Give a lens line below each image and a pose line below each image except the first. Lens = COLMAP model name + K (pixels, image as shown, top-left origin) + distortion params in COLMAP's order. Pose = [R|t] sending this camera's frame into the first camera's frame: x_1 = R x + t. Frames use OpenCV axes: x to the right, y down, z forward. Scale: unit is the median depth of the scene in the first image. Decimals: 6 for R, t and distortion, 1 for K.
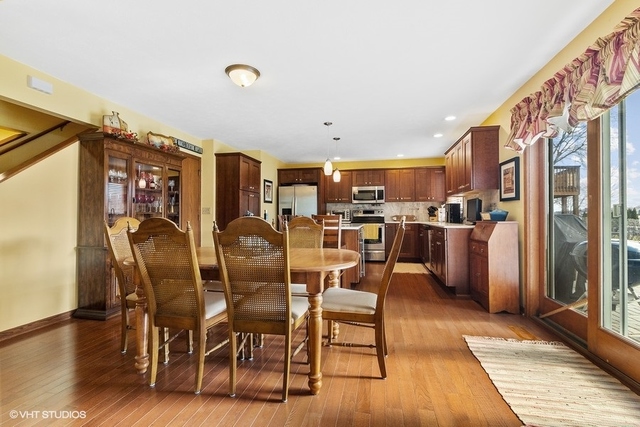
lens RADIAL K [[297.2, 0, 316.6], [0, 297.2, 211.5], [0, 0, 1]] dist [0.003701, 0.000747]
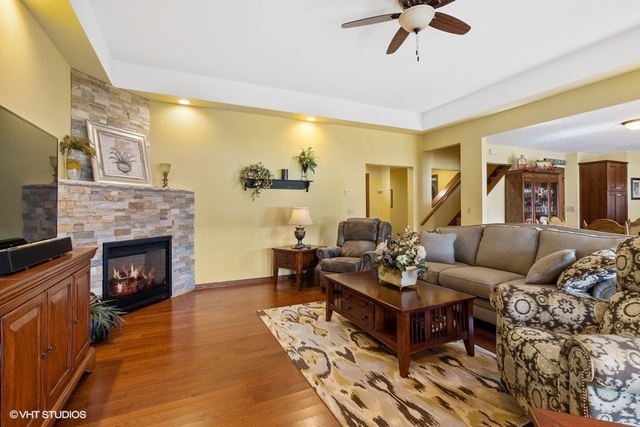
lens RADIAL K [[297.2, 0, 321.1], [0, 297.2, 208.6], [0, 0, 1]] dist [0.003701, 0.000747]
pose [[0.613054, -0.009959, -0.789978, -0.012786], [0.025615, 0.999645, 0.007276, -0.031823], [0.789626, -0.024696, 0.613091, -0.492479]]
